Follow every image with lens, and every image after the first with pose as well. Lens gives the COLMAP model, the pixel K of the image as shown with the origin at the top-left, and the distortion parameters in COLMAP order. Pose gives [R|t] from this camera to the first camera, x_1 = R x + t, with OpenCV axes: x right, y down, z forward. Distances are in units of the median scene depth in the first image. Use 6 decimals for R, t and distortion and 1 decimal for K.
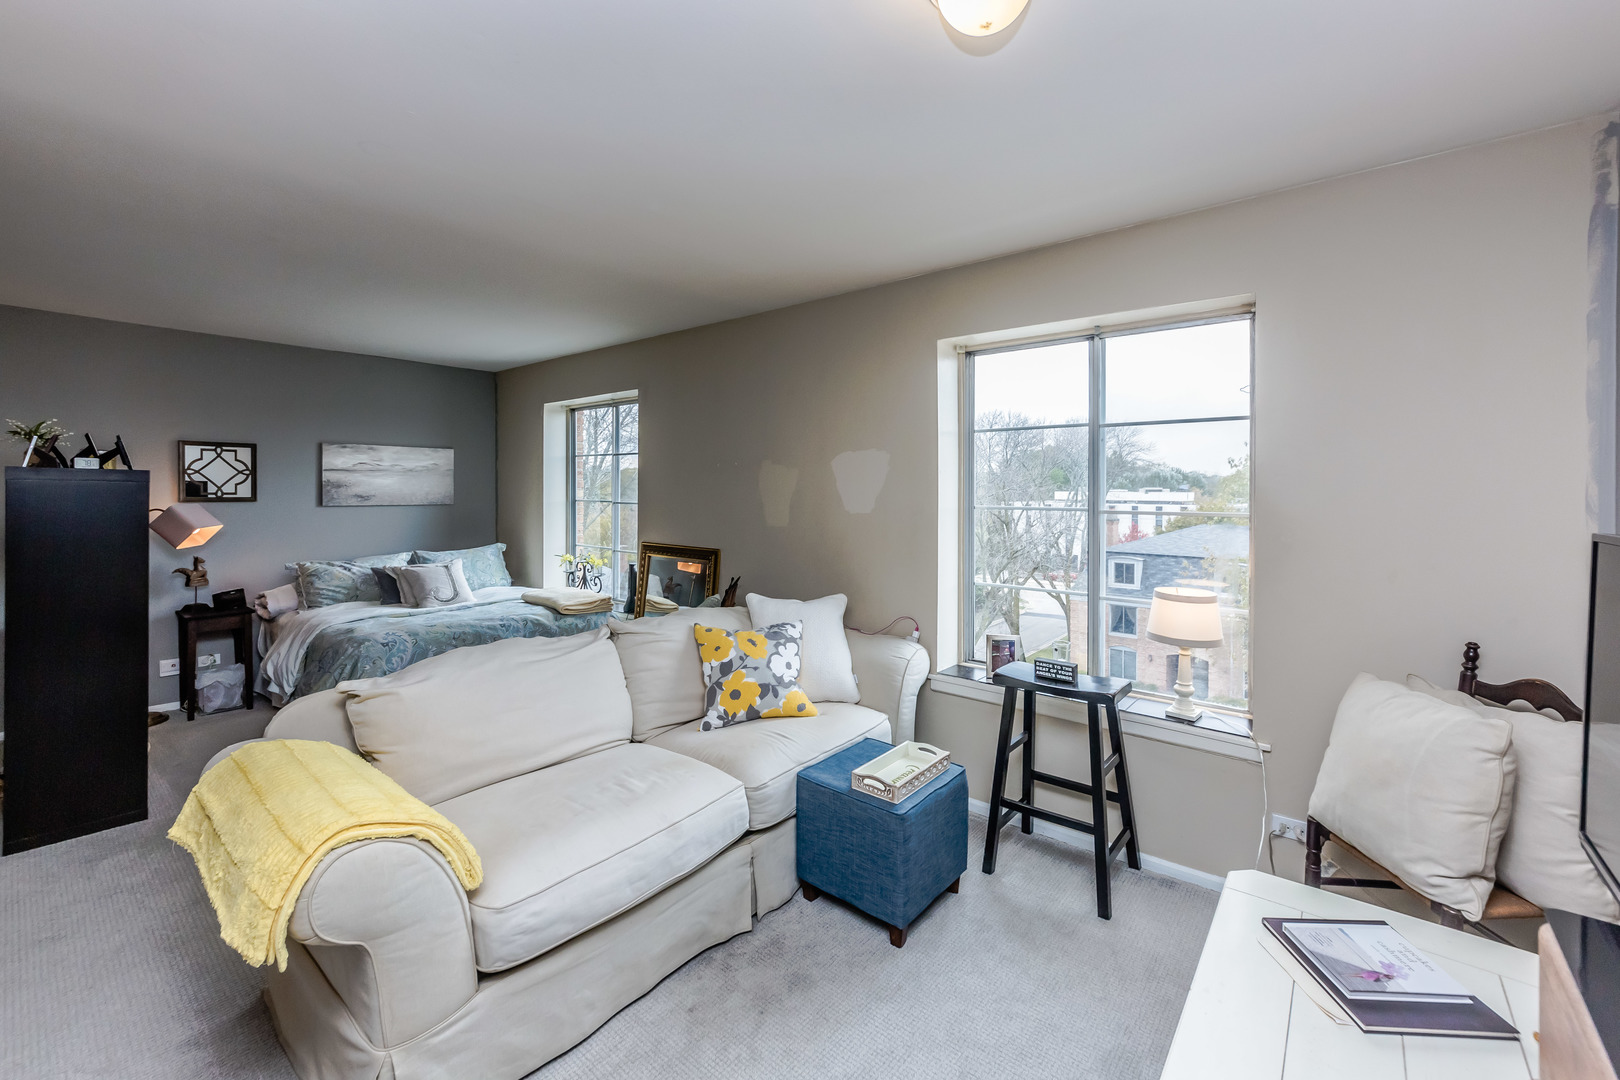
lens RADIAL K [[668.3, 0, 818.1], [0, 668.3, 501.6], [0, 0, 1]] dist [-0.013434, -0.000203]
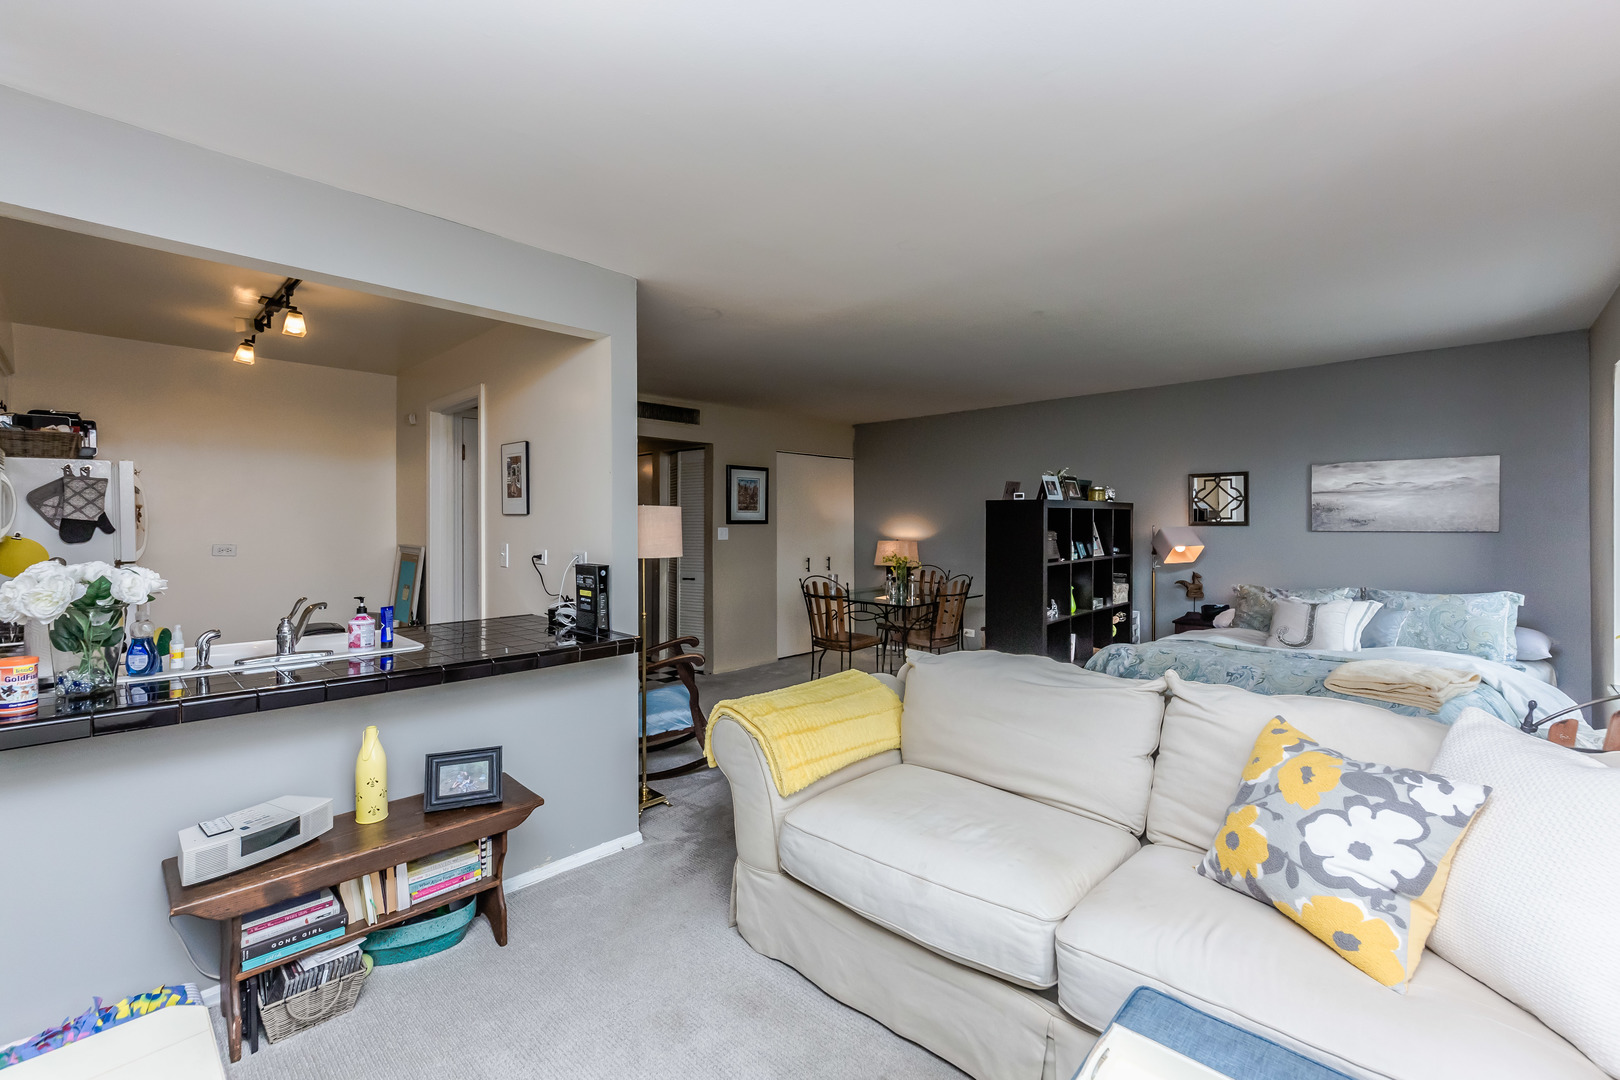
lens RADIAL K [[680.3, 0, 811.1], [0, 680.3, 517.8], [0, 0, 1]] dist [-0.000292, 0.000048]
pose [[-0.072556, -0.011438, -0.997299, 0.306511], [-0.010991, 0.999883, -0.010668, 0.006870], [0.997304, 0.010187, -0.072674, 0.396907]]
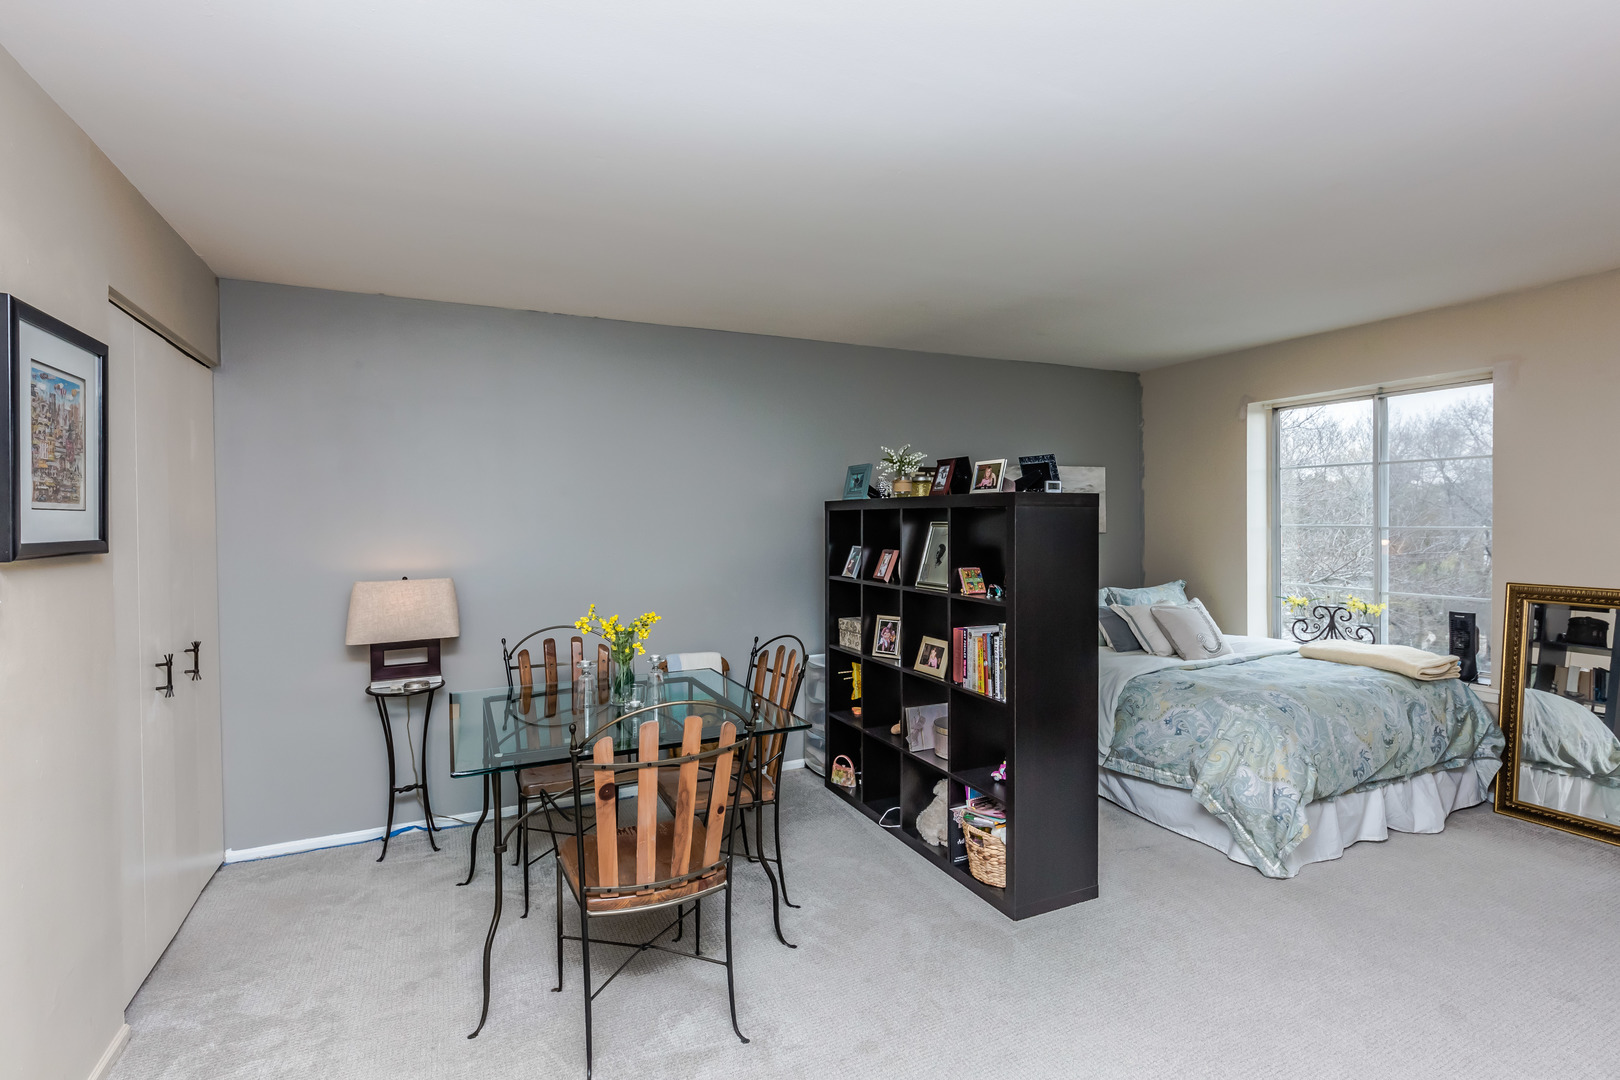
lens RADIAL K [[765.5, 0, 818.0], [0, 765.5, 522.9], [0, 0, 1]] dist [0.000488, -0.000074]
pose [[0.906864, -0.014671, -0.421167, -0.601749], [0.011671, 0.999885, -0.009701, -0.003567], [0.421261, 0.003882, 0.906931, -0.040872]]
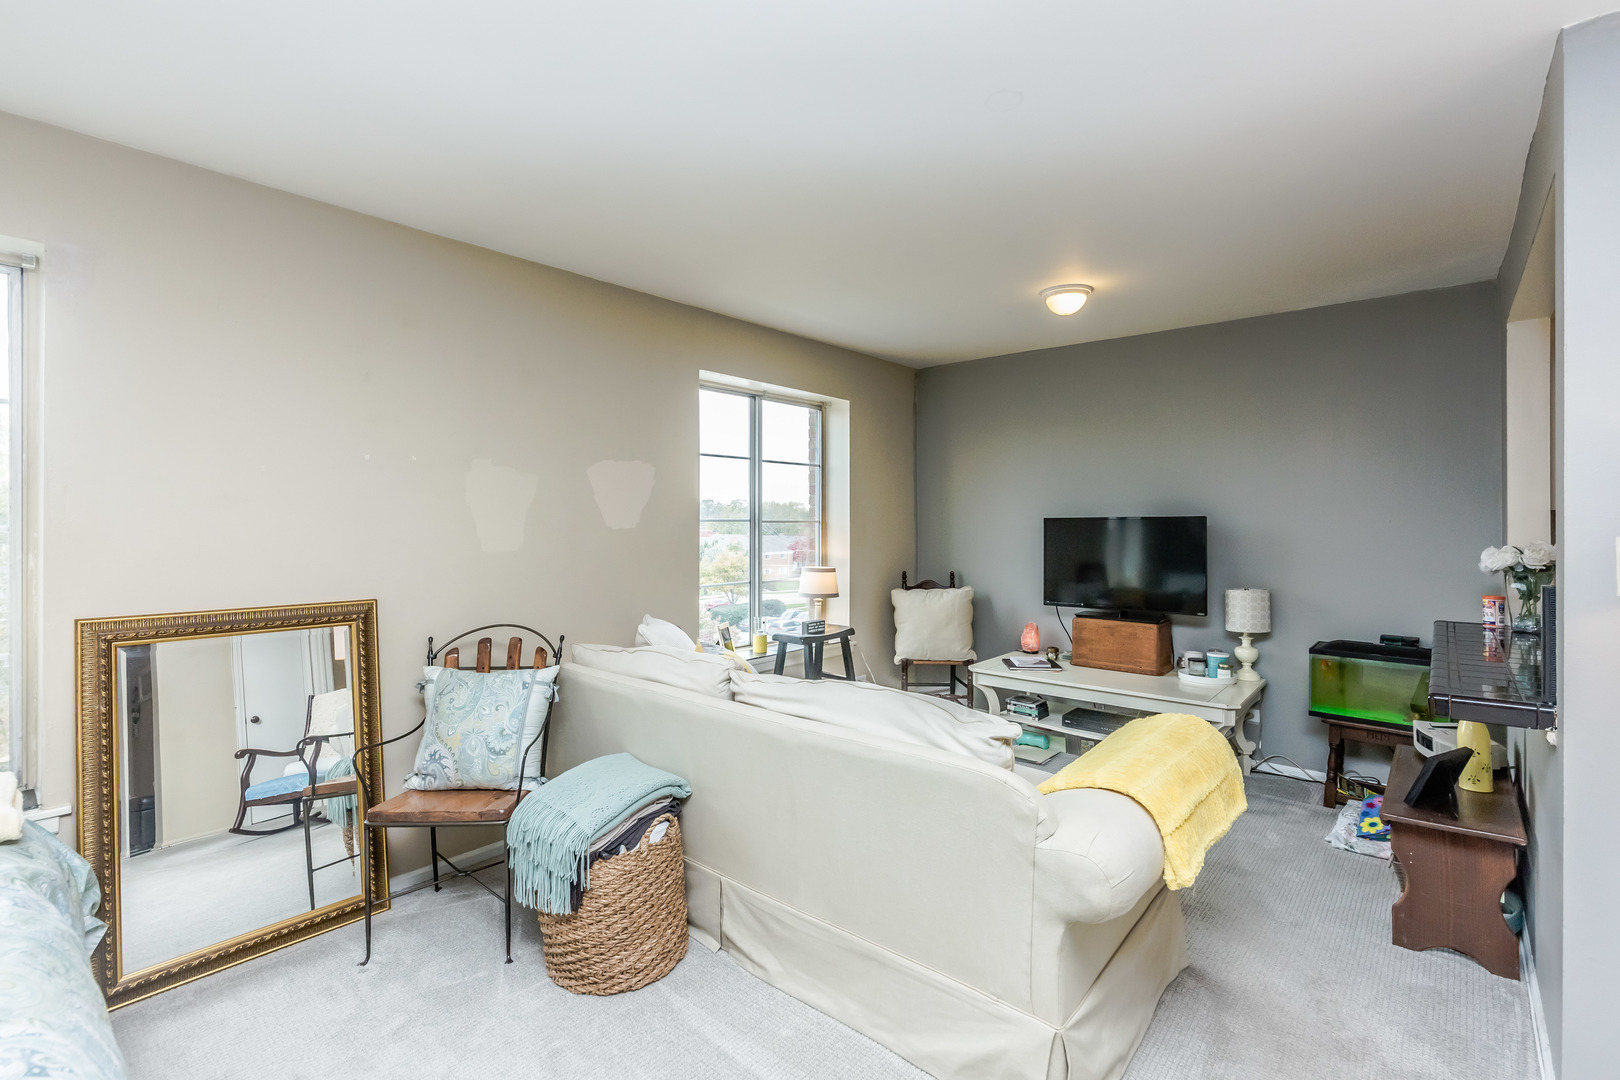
lens RADIAL K [[737.5, 0, 819.1], [0, 737.5, 524.6], [0, 0, 1]] dist [-0.002088, -0.000578]
pose [[0.014762, -0.011543, 0.999824, -0.729351], [0.014406, 0.999832, 0.011331, 0.003498], [-0.999787, 0.014237, 0.014926, 0.543556]]
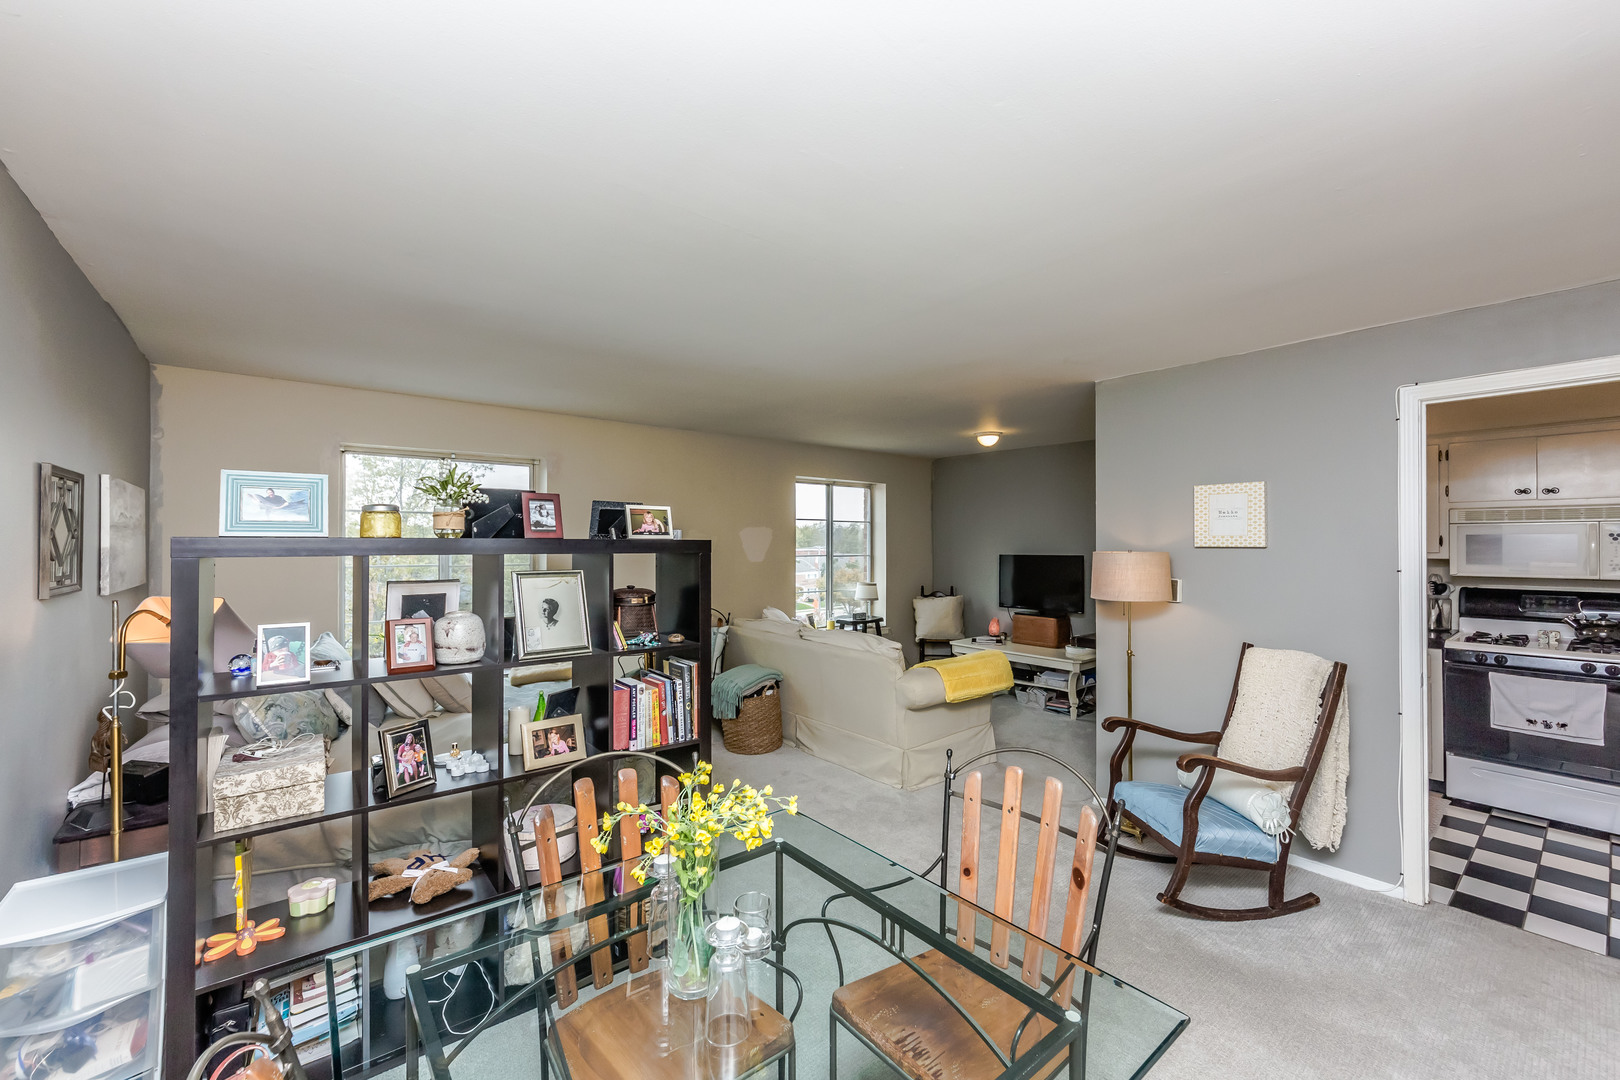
lens RADIAL K [[654.6, 0, 810.0], [0, 654.6, 540.0], [0, 0, 1]] dist [-0.012961, 0.000223]
pose [[0.194473, -0.004753, 0.980896, -1.267163], [0.014984, 0.999886, 0.001875, -0.032724], [-0.980793, 0.014333, 0.194522, 0.387615]]
